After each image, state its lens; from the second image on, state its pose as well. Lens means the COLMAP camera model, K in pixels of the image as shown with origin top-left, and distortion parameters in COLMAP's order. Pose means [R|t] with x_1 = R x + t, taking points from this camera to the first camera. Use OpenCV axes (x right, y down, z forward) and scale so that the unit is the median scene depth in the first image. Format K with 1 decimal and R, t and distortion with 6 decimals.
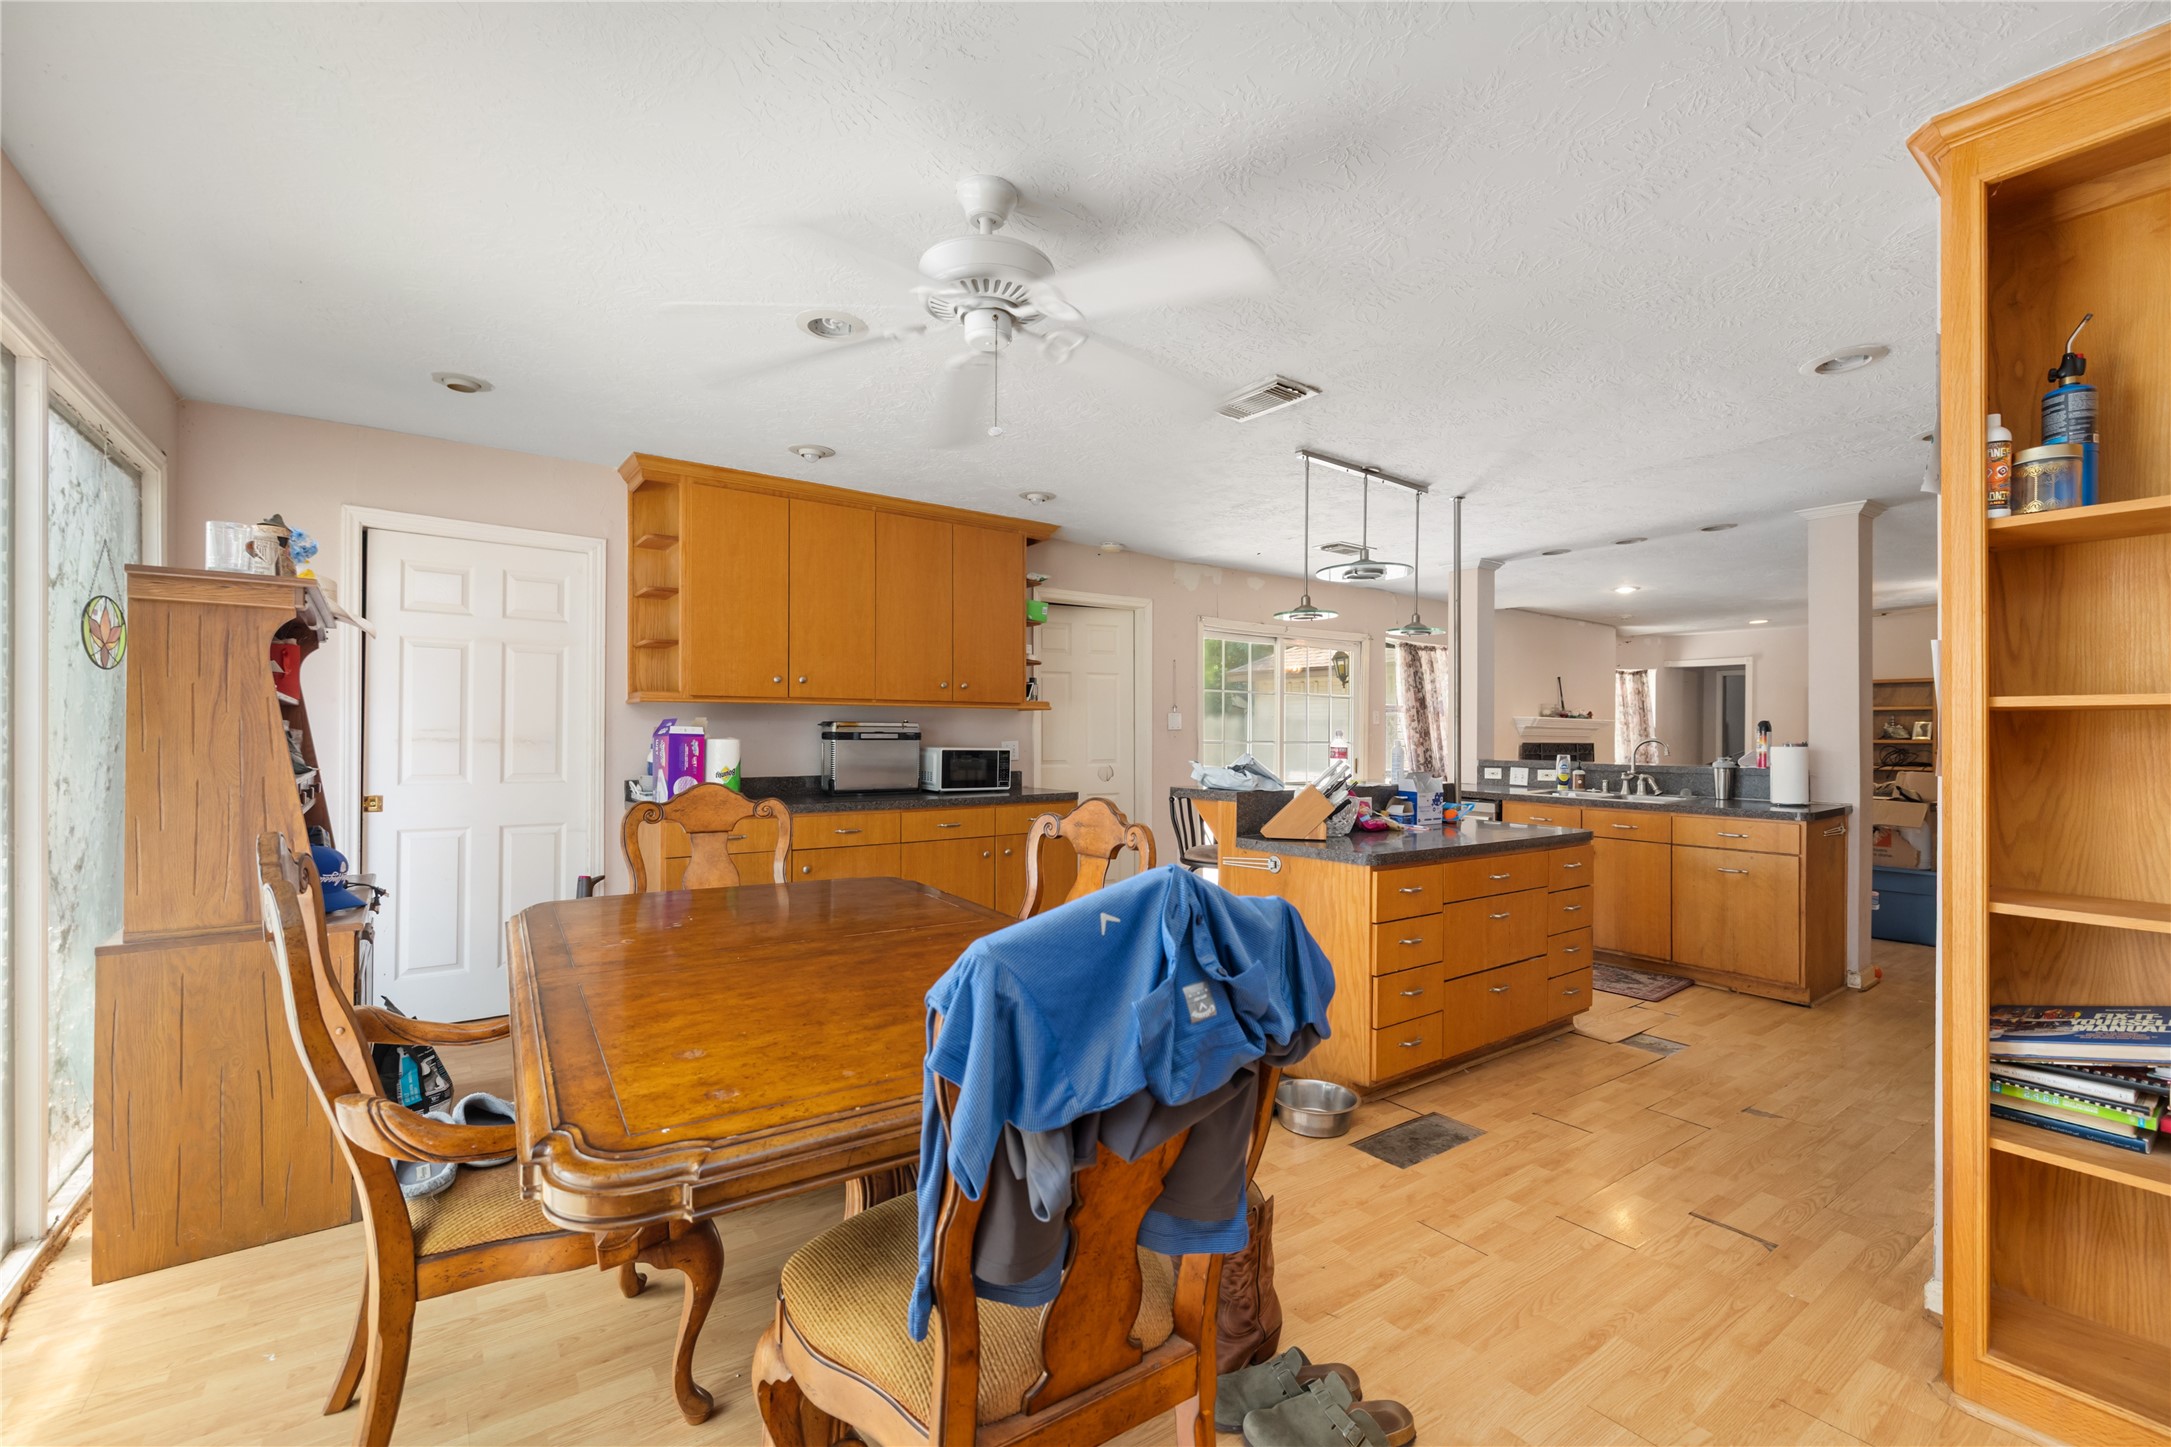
lens RADIAL K [[926.8, 0, 1088.7], [0, 926.8, 725.6], [0, 0, 1]] dist [0.001826, 0.000744]
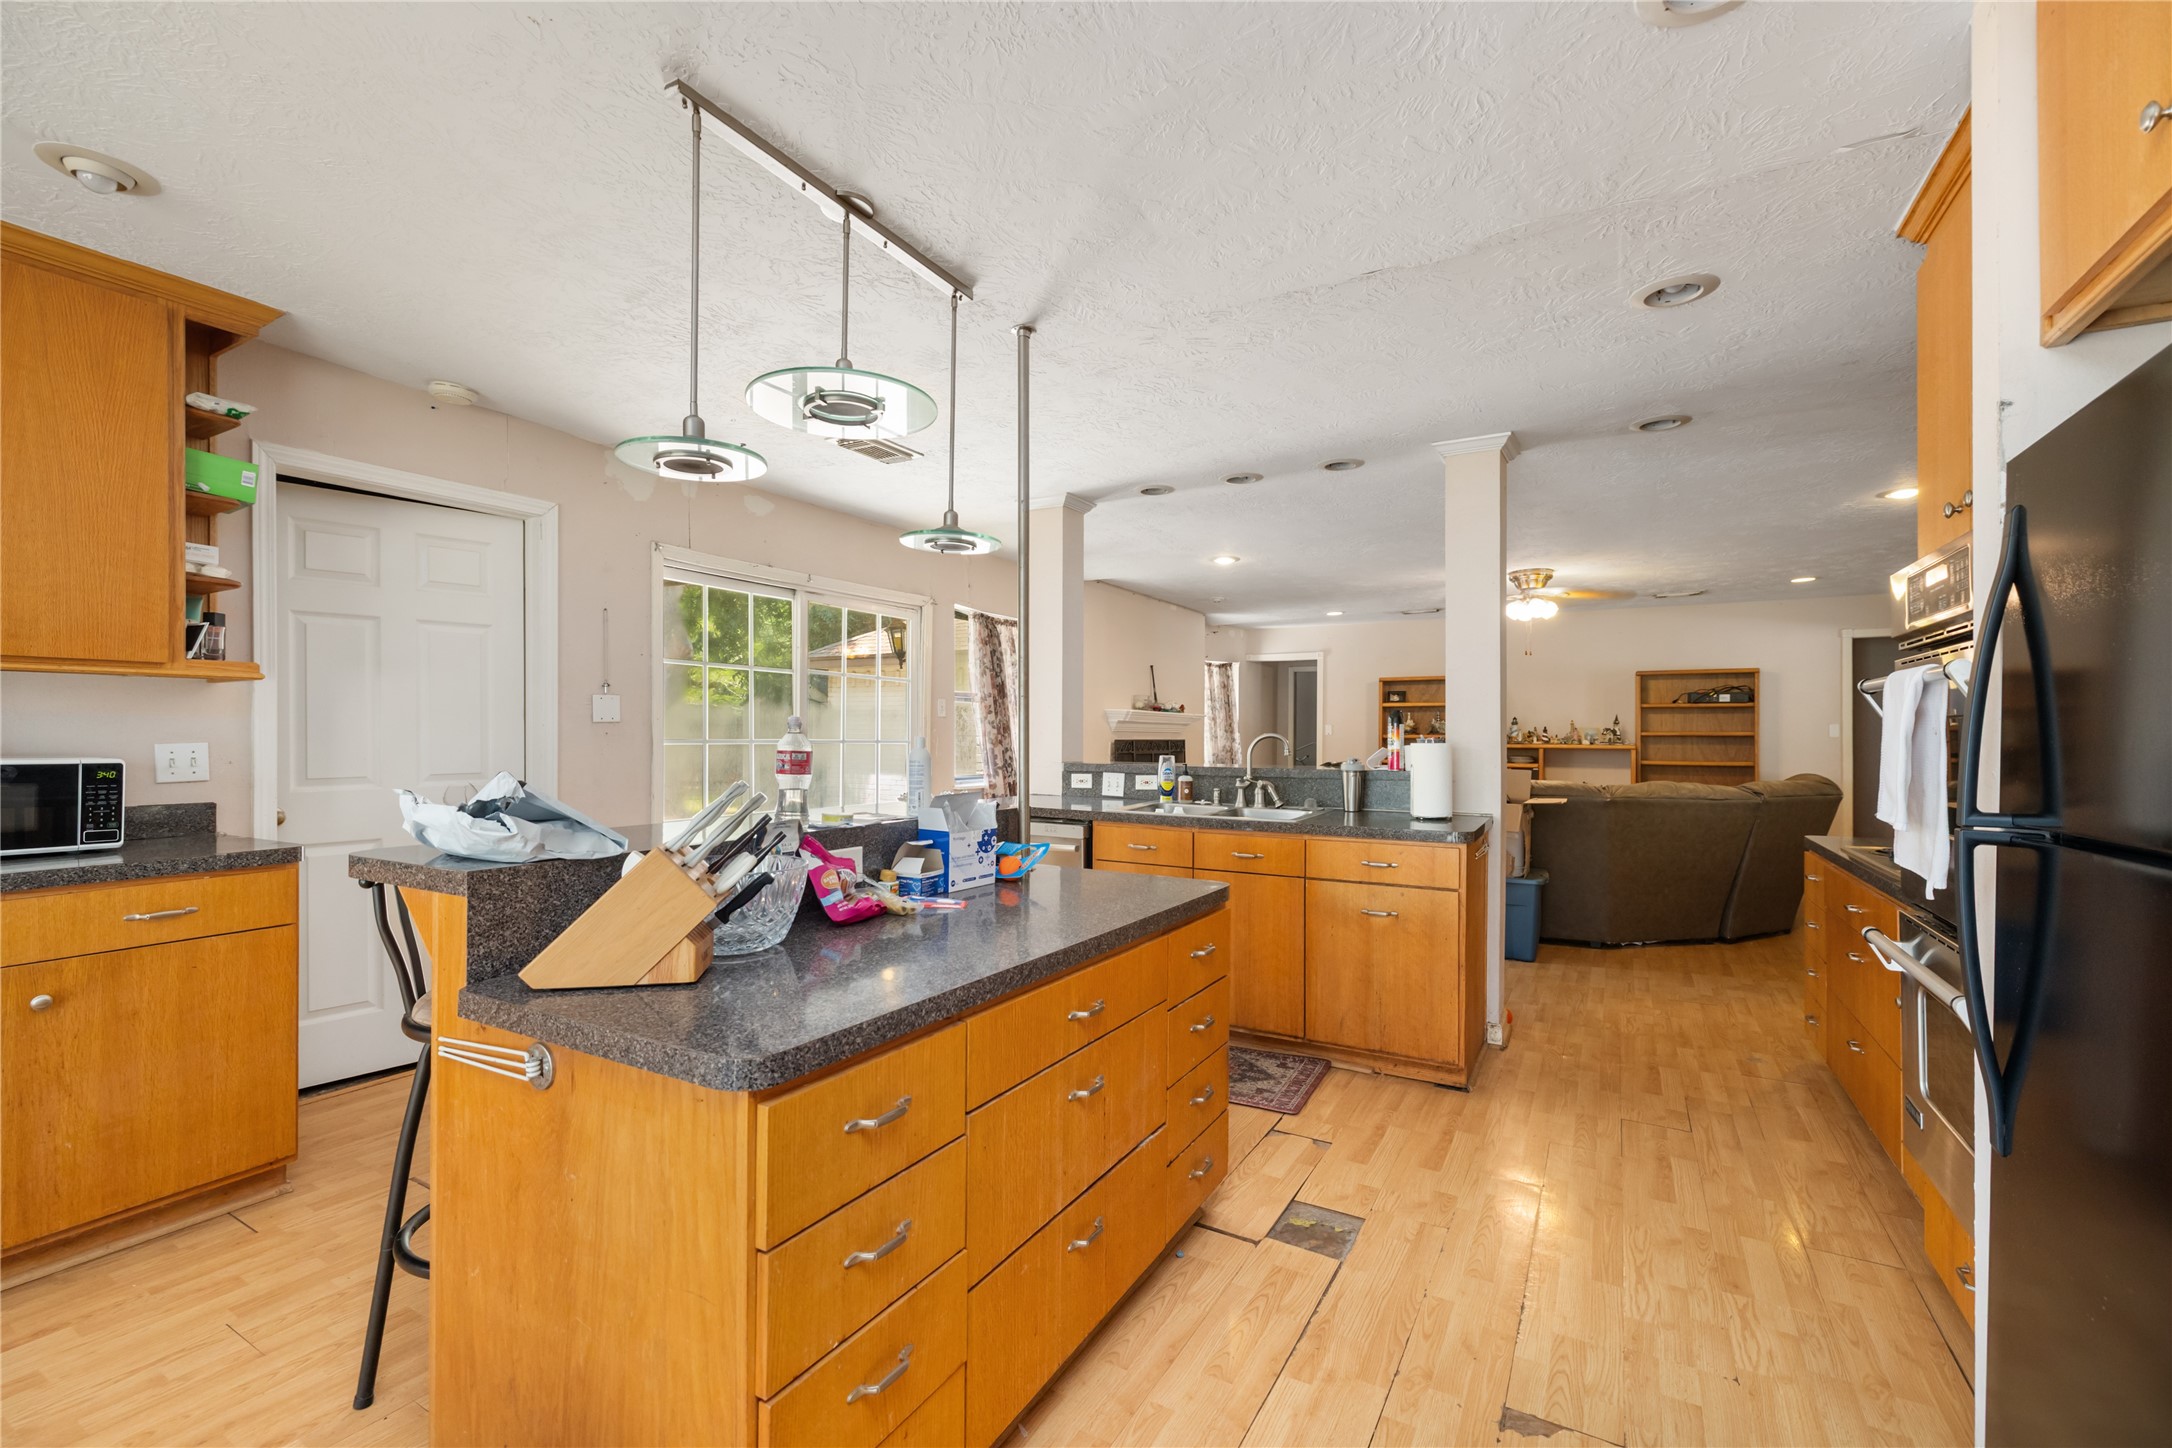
lens RADIAL K [[927.3, 0, 1091.5], [0, 927.3, 728.7], [0, 0, 1]] dist [0.001826, 0.000744]
pose [[0.914076, -0.001381, 0.405540, 0.169782], [-0.000467, 0.999990, 0.004457, 0.007157], [-0.405542, -0.004264, 0.914066, 0.379531]]
